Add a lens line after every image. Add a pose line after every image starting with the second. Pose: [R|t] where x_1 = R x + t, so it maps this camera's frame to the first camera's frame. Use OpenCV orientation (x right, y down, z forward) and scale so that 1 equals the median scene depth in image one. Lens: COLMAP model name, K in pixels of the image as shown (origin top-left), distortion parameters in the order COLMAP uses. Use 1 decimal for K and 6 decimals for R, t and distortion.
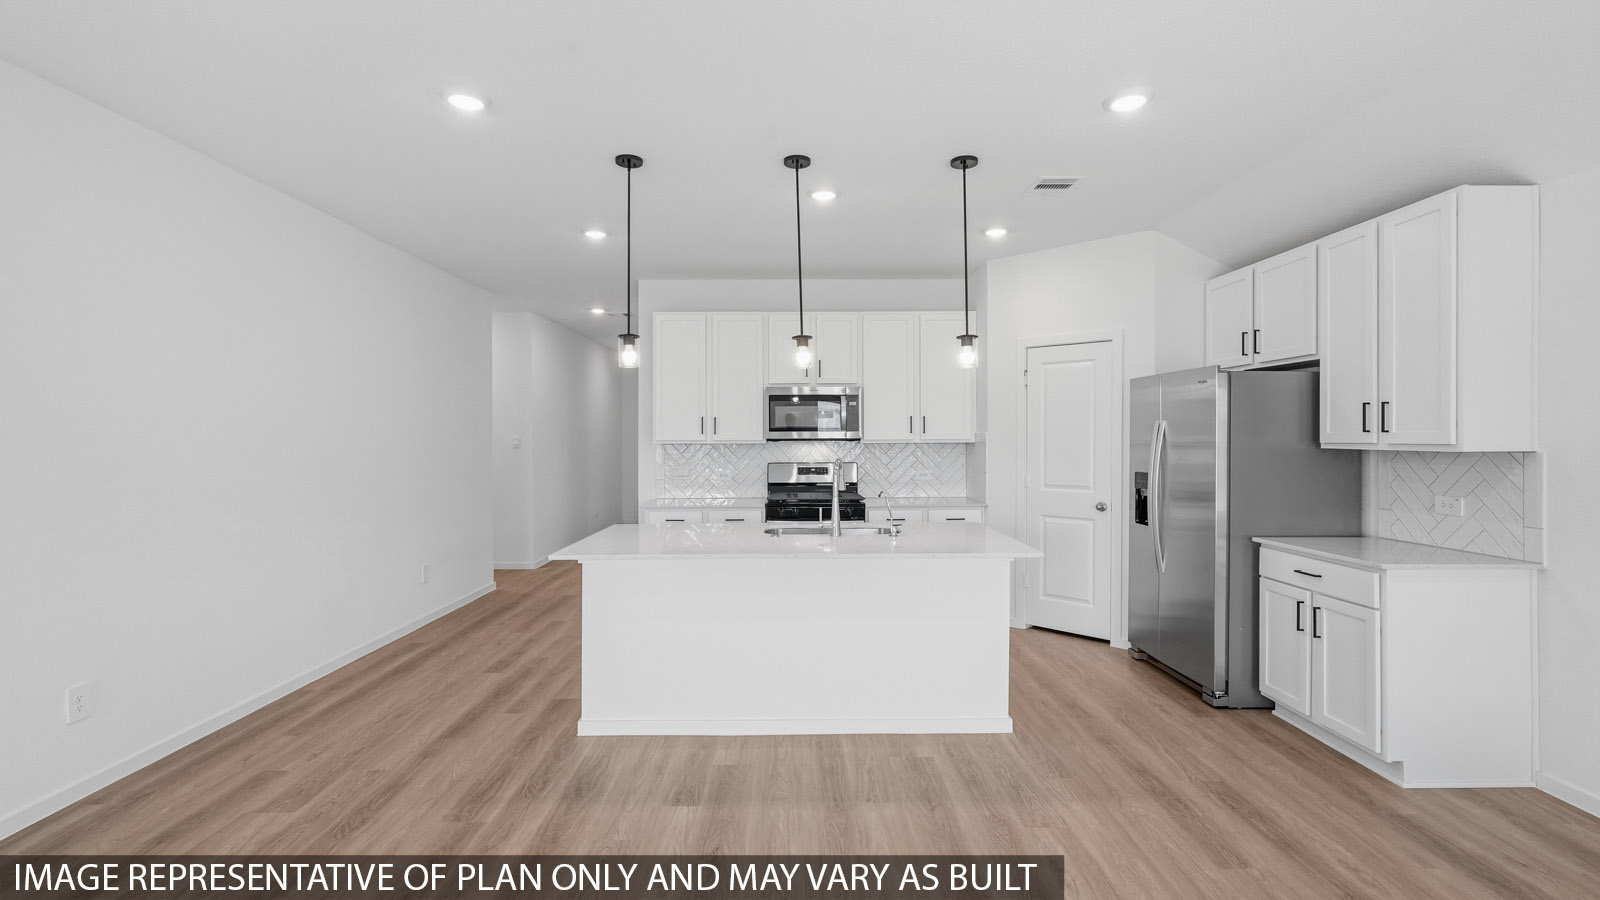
lens RADIAL K [[709.1, 0, 802.8], [0, 709.1, 439.2], [0, 0, 1]] dist [0.001563, 0.000234]
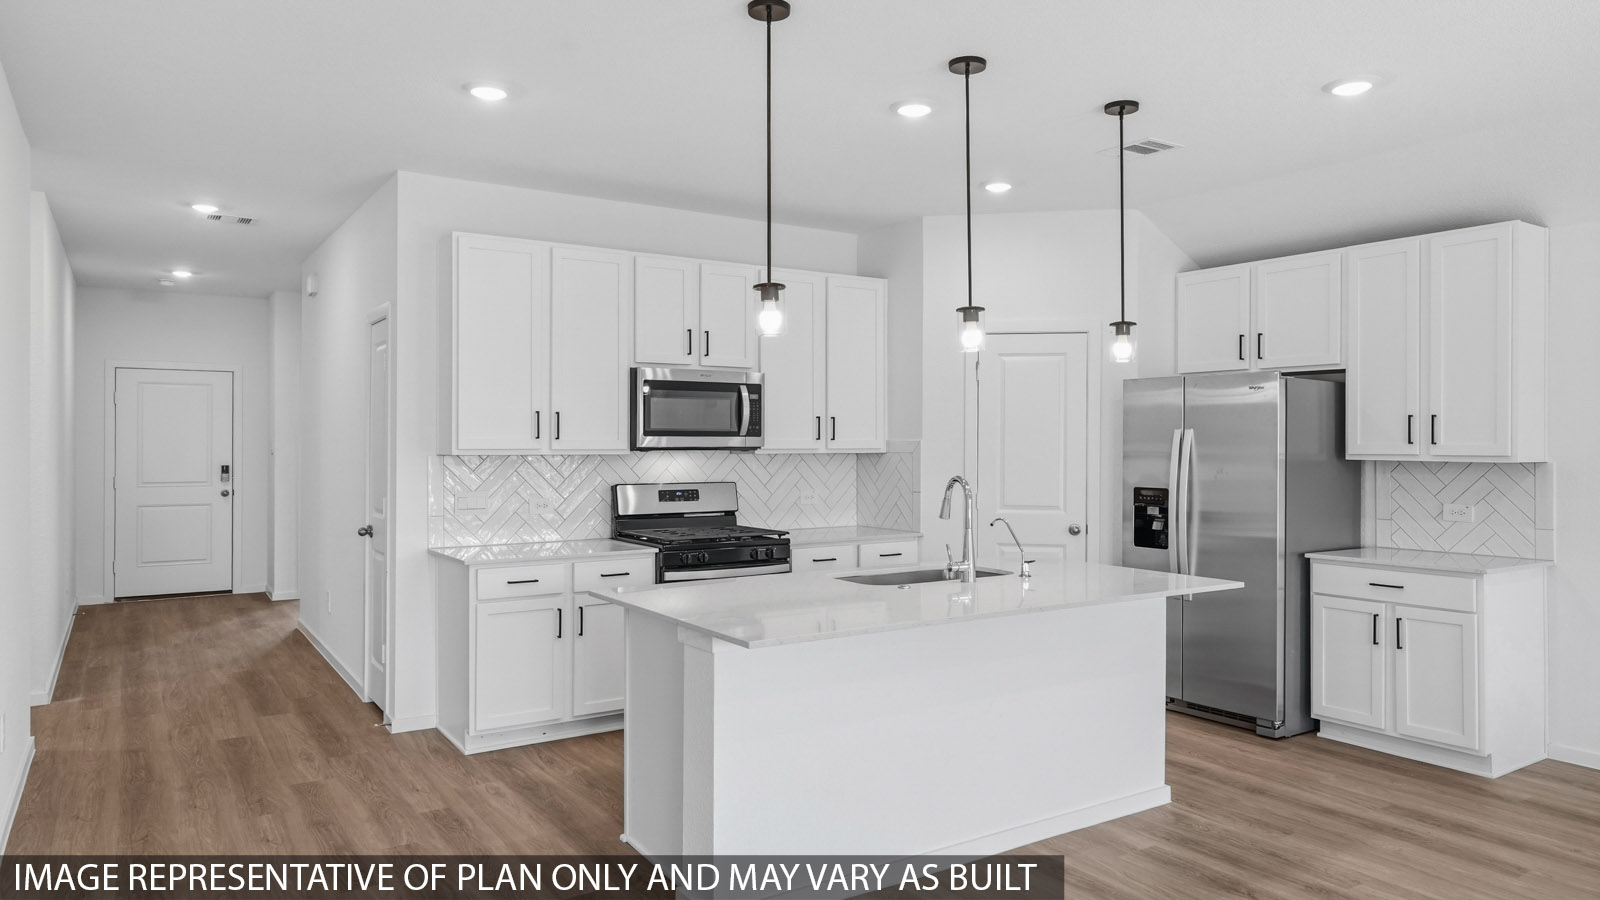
lens RADIAL K [[1030.2, 0, 796.4], [0, 1030.2, 442.9], [0, 0, 1]] dist [0.000851, 0.000556]
pose [[0.845027, 0.004327, 0.534707, -0.672030], [-0.003181, 0.999990, -0.003066, -0.003491], [-0.534715, 0.000890, 0.845032, 0.195421]]
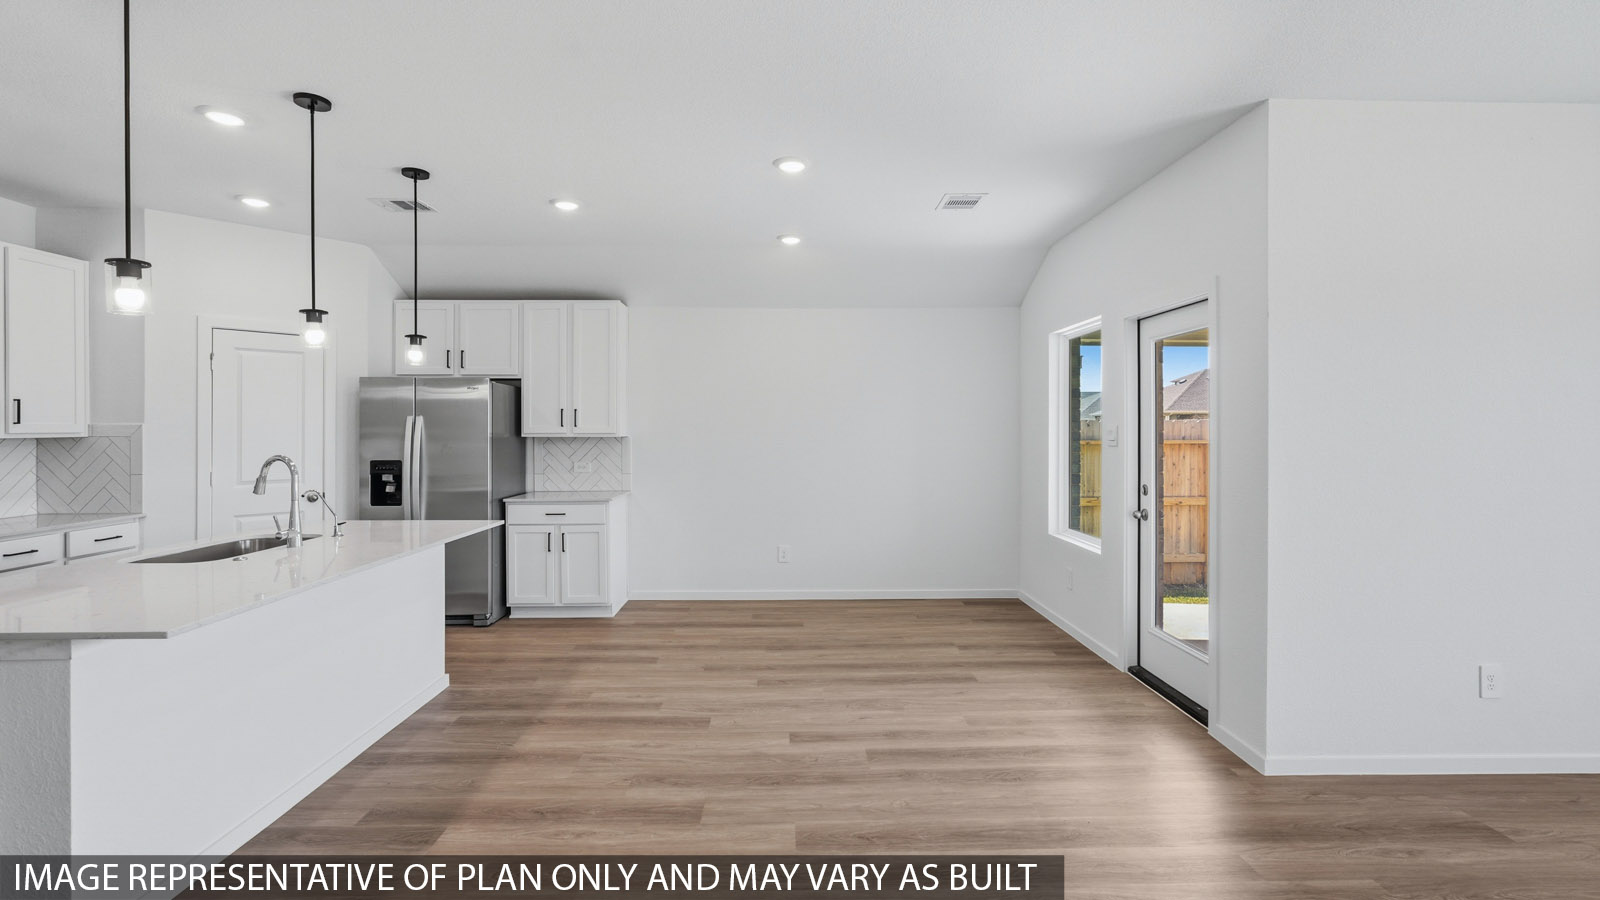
lens RADIAL K [[714.0, 0, 795.7], [0, 714.0, 428.2], [0, 0, 1]] dist [-0.002259, 0.000163]
pose [[-0.001293, 0.001235, 0.999998, -0.803284], [0.002976, 0.999995, -0.001231, -0.002176], [-0.999995, 0.002974, -0.001297, 0.403154]]
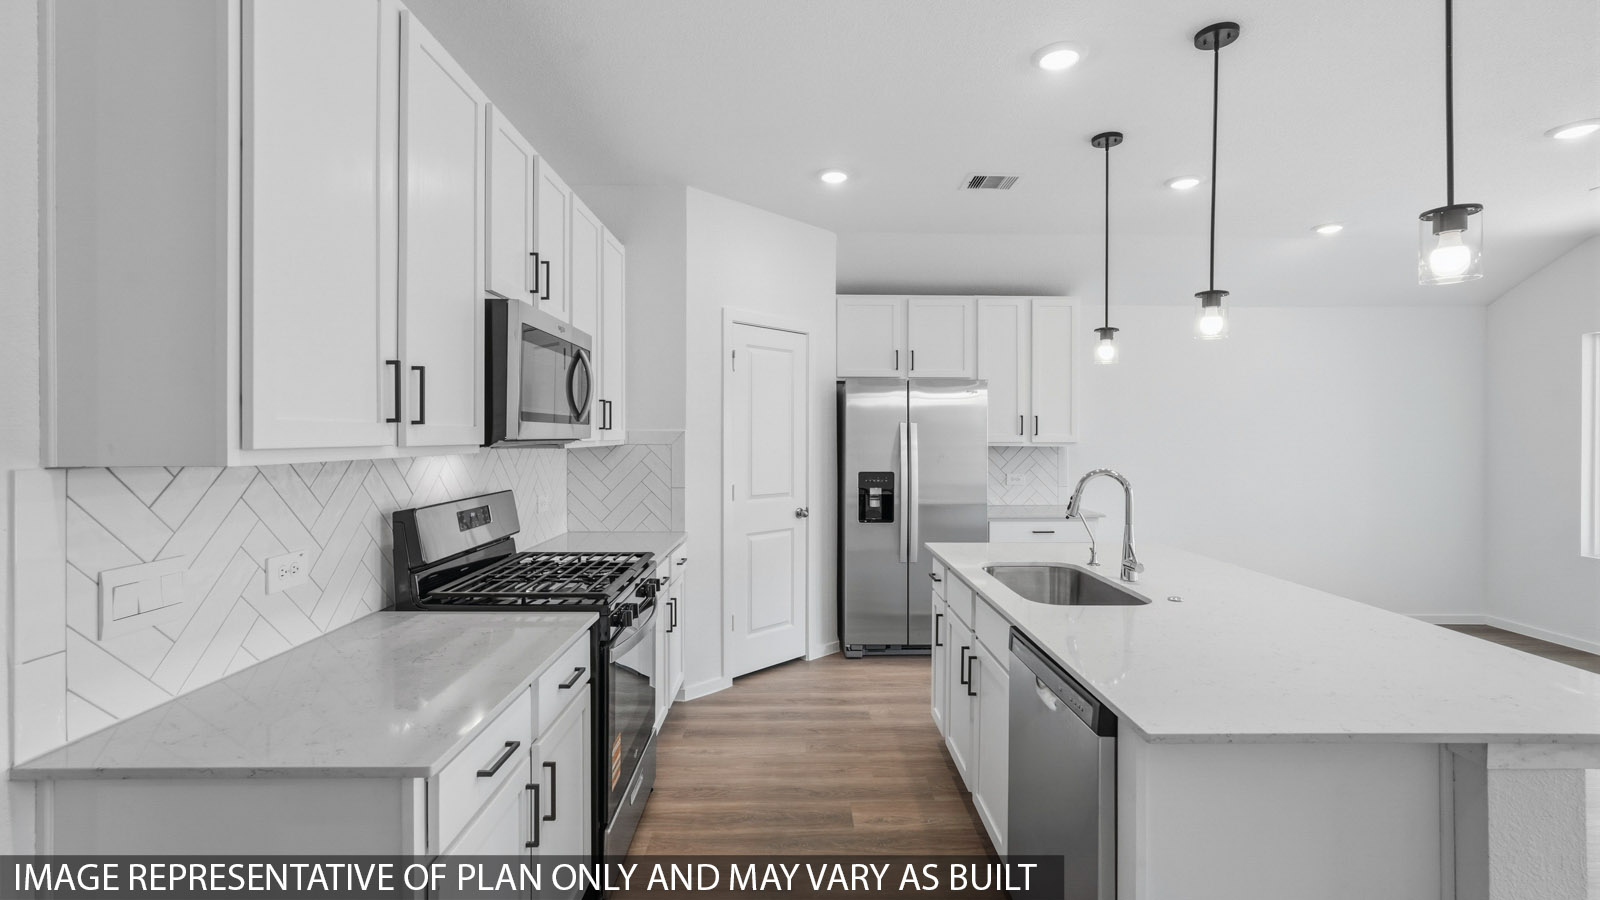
lens RADIAL K [[709.1, 0, 802.8], [0, 709.1, 439.2], [0, 0, 1]] dist [0.001563, 0.000234]
pose [[0.002893, -0.004122, 0.999987, -0.654186], [-0.001688, 0.999990, 0.004127, -0.005649], [-0.999994, -0.001700, 0.002886, 1.312295]]
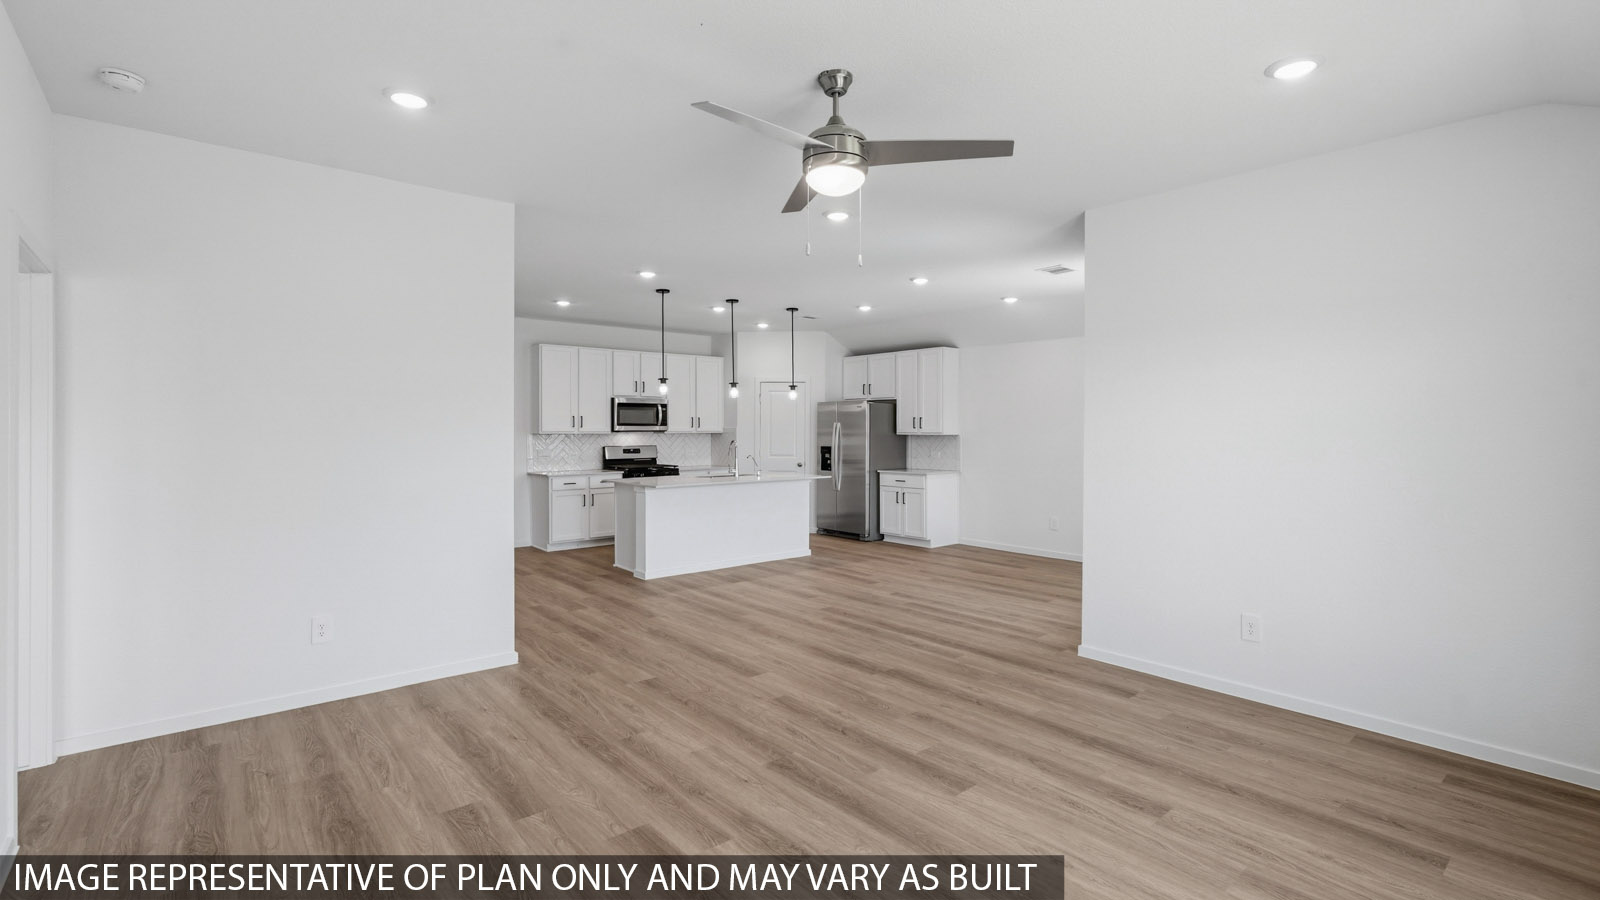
lens RADIAL K [[714.0, 0, 795.7], [0, 714.0, 428.2], [0, 0, 1]] dist [-0.002259, 0.000163]
pose [[0.773850, 0.002524, 0.633363, -1.151234], [0.000526, 0.999989, -0.004627, 0.002093], [-0.633368, 0.003914, 0.773841, -0.739362]]
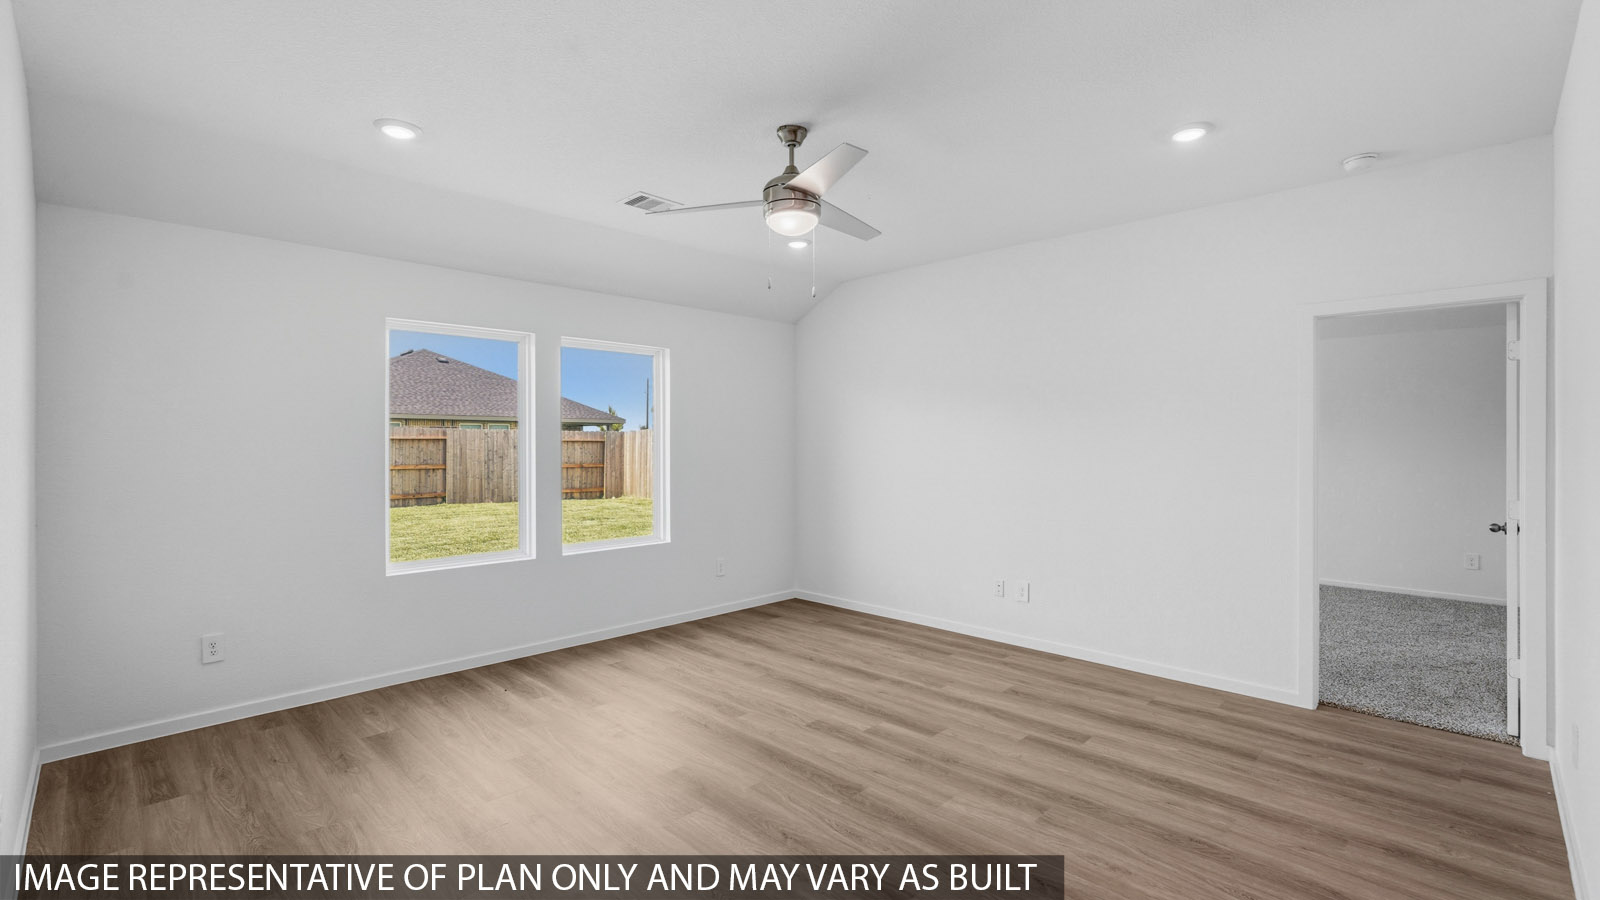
lens RADIAL K [[709.1, 0, 802.8], [0, 709.1, 439.2], [0, 0, 1]] dist [0.001563, 0.000234]
pose [[-0.708468, -0.002583, -0.705738, -0.070663], [-0.001122, 0.999996, -0.002534, 0.000785], [0.705742, -0.001004, -0.708468, 0.408980]]
